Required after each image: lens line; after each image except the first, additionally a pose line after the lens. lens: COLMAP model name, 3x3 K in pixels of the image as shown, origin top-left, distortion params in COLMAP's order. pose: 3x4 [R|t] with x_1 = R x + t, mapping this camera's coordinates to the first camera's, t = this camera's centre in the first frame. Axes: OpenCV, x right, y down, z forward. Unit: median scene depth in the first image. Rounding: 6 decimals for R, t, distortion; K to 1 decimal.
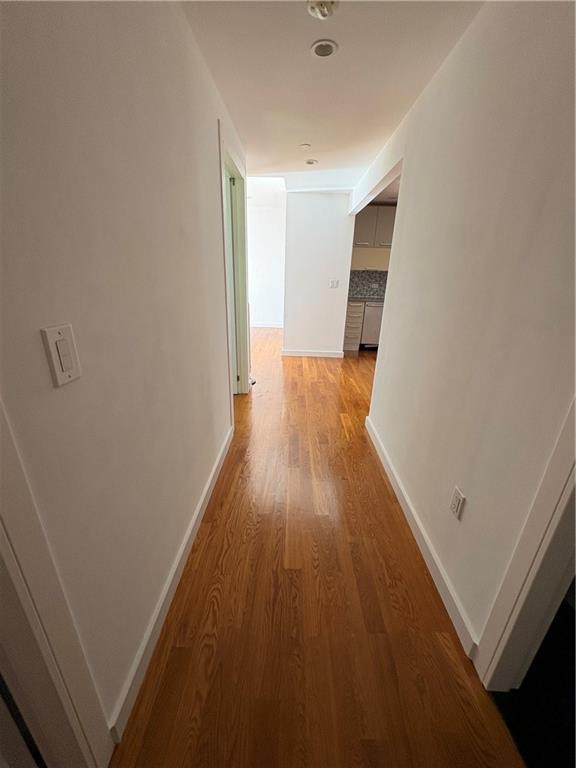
lens RADIAL K [[304.4, 0, 286.5], [0, 304.4, 385.6], [0, 0, 1]] dist [0.003504, -0.000673]
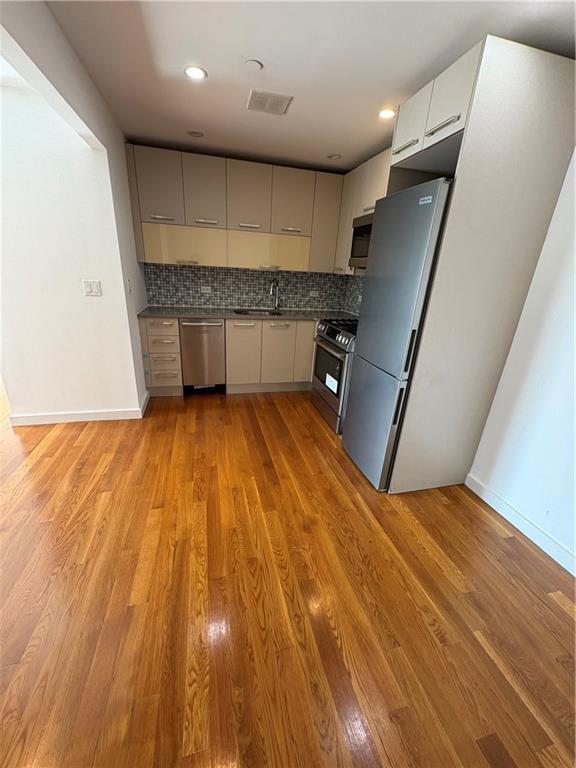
lens RADIAL K [[304.4, 0, 286.3], [0, 304.4, 384.4], [0, 0, 1]] dist [0.003504, -0.000673]
pose [[0.961008, -0.072277, 0.266908, 0.324684], [0.068372, 0.997373, 0.023907, -0.163064], [-0.267935, -0.004726, 0.963425, 0.416120]]
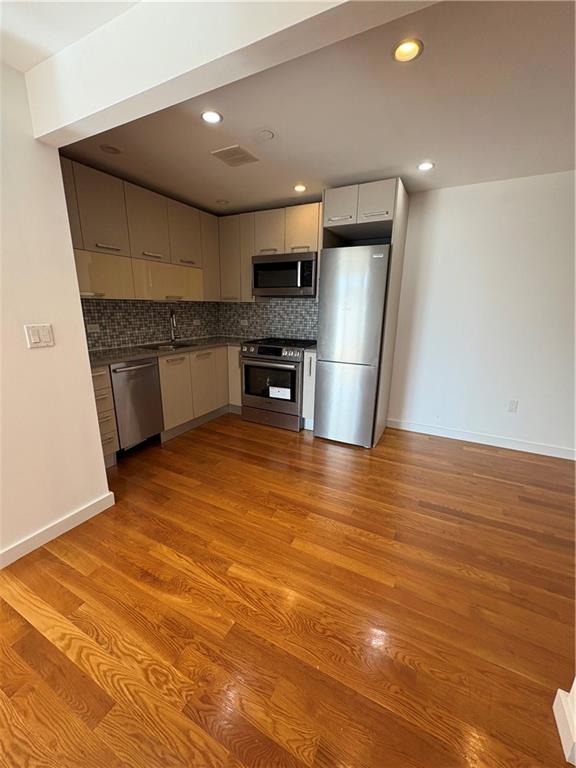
lens RADIAL K [[304.4, 0, 287.6], [0, 304.4, 384.6], [0, 0, 1]] dist [0.003504, -0.000673]
pose [[0.439816, -0.244686, 0.864113, -0.032068], [0.317332, 0.942444, 0.105352, -0.232857], [-0.840156, 0.227875, 0.492149, 0.614718]]
